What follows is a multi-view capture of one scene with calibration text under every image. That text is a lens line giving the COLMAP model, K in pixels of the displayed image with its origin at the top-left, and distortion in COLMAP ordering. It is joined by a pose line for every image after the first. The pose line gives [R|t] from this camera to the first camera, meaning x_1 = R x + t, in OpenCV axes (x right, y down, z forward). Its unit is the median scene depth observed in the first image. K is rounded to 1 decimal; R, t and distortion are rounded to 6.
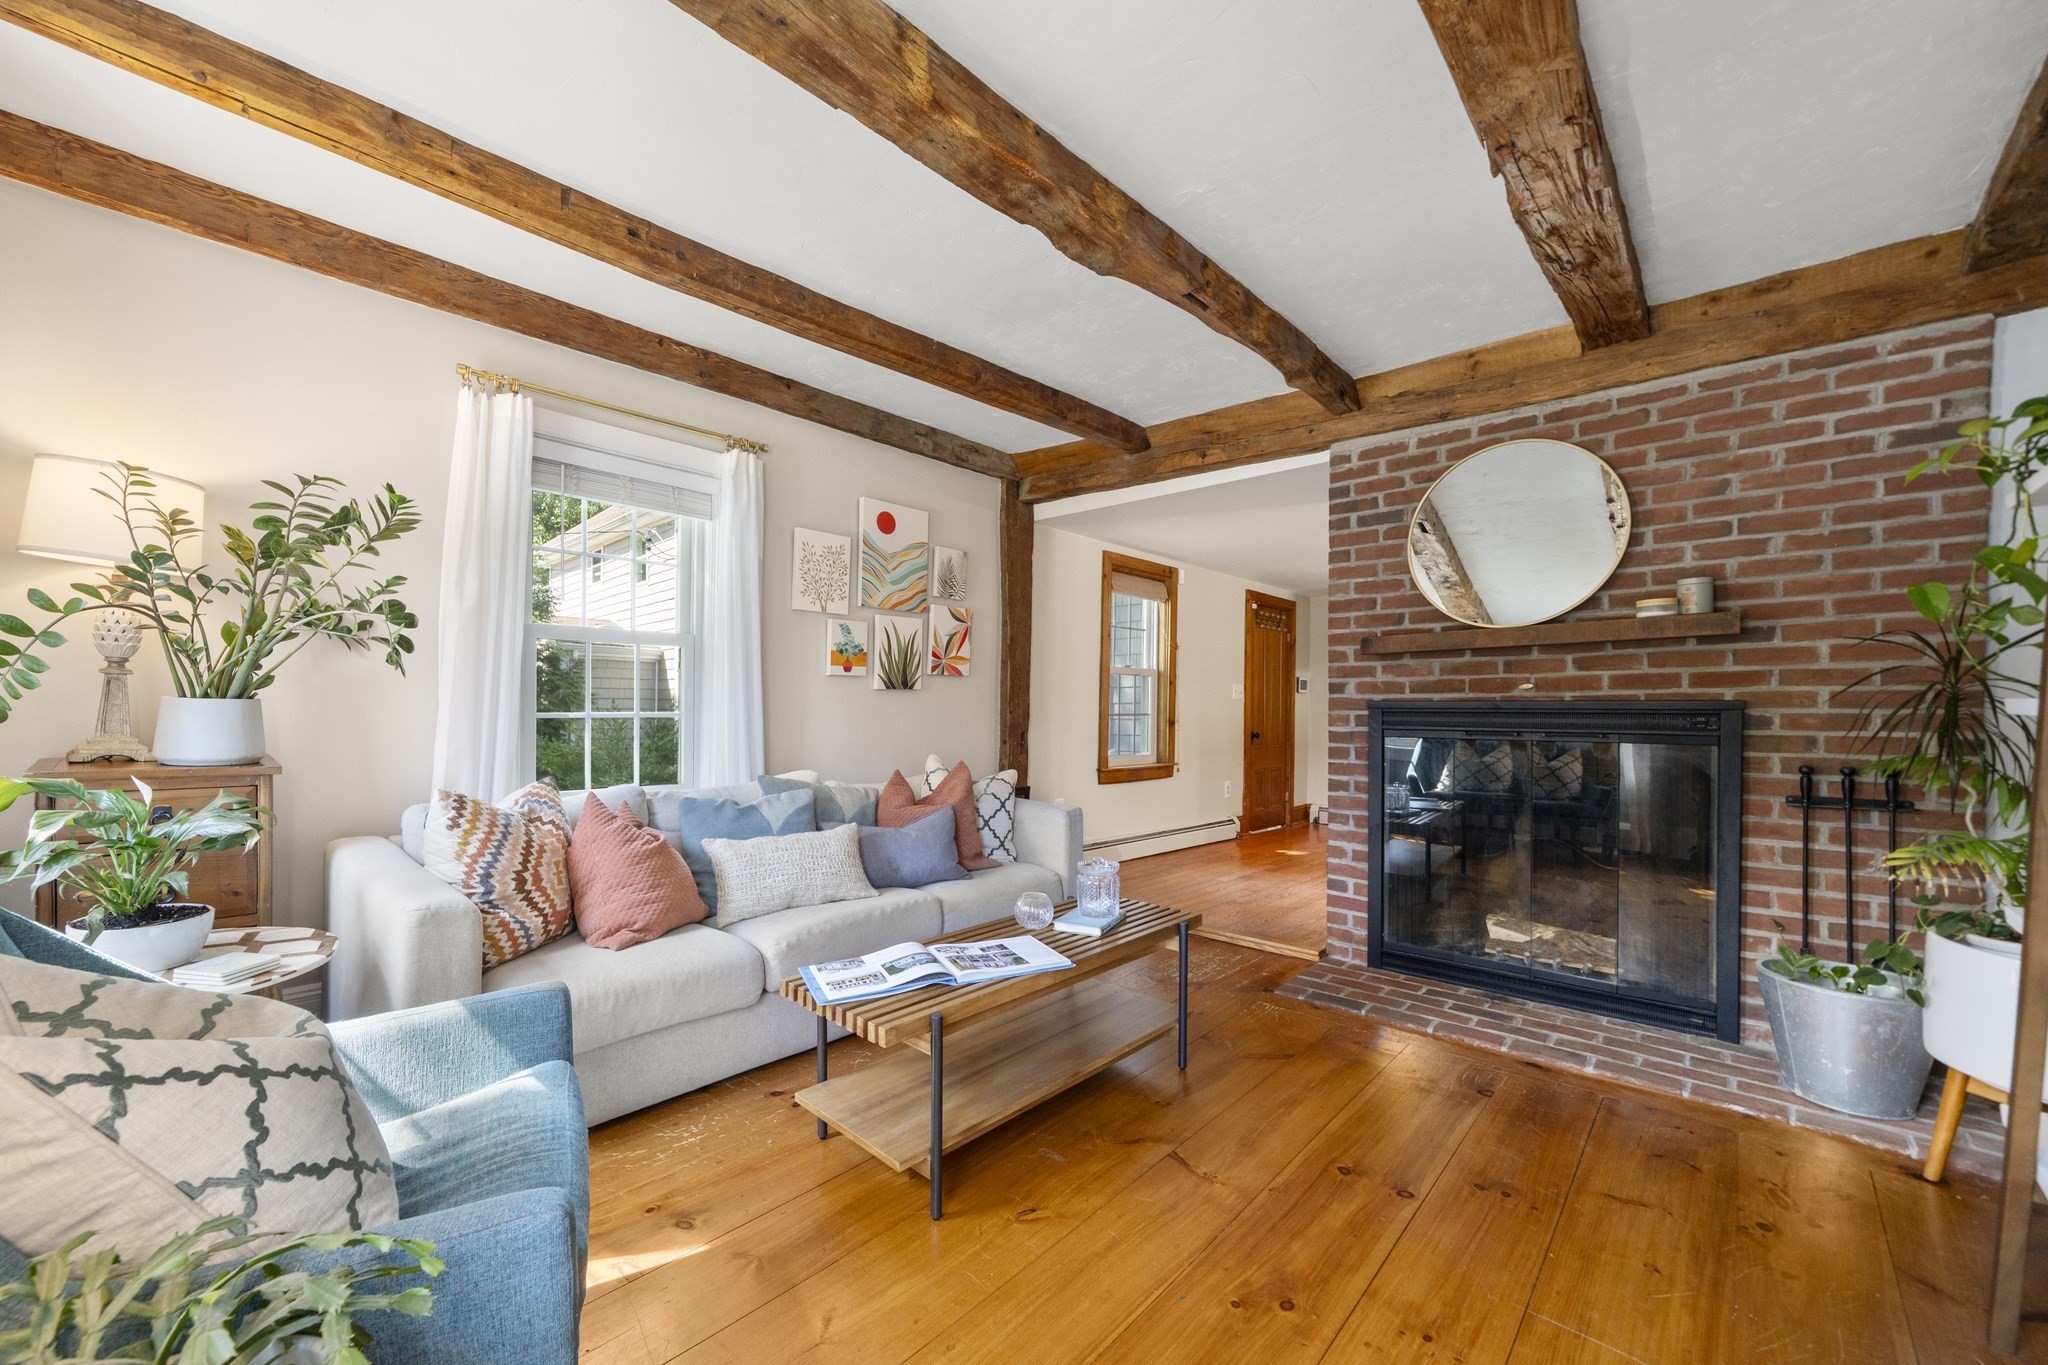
lens RADIAL K [[814.3, 0, 1020.3], [0, 814.3, 704.0], [0, 0, 1]] dist [-0.001269, -0.000280]
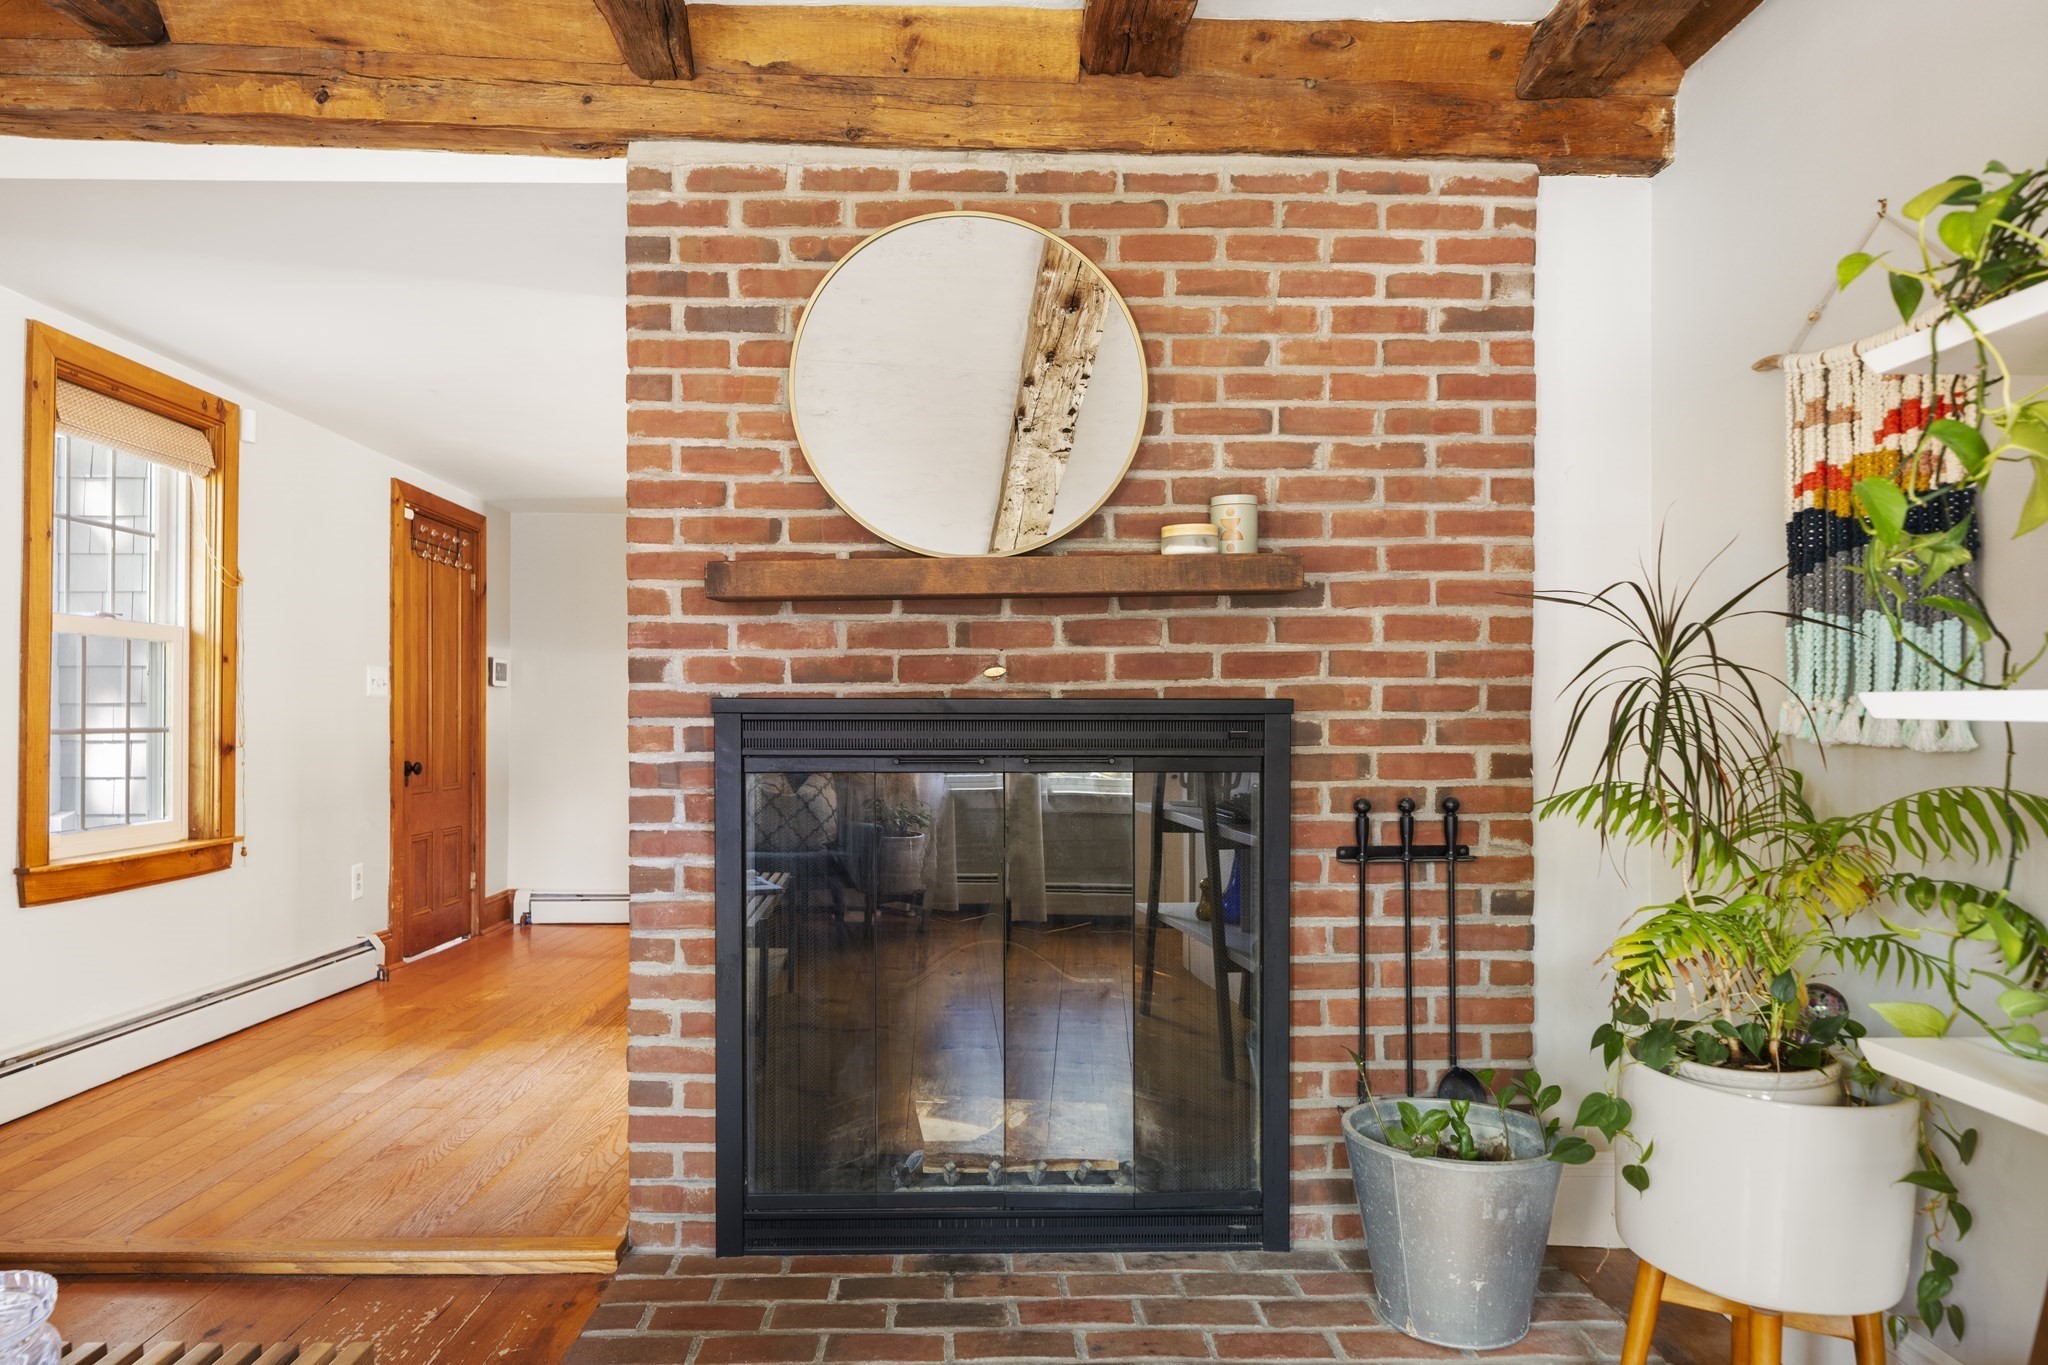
lens RADIAL K [[1255.1, 0, 978.2], [0, 1255.1, 728.0], [0, 0, 1]] dist [0.001674, 0.001298]
pose [[0.743145, -0.009355, 0.669065, 0.056375], [-0.000453, 0.999895, 0.014485, 0.003461], [-0.669130, -0.011068, 0.743063, 0.383809]]
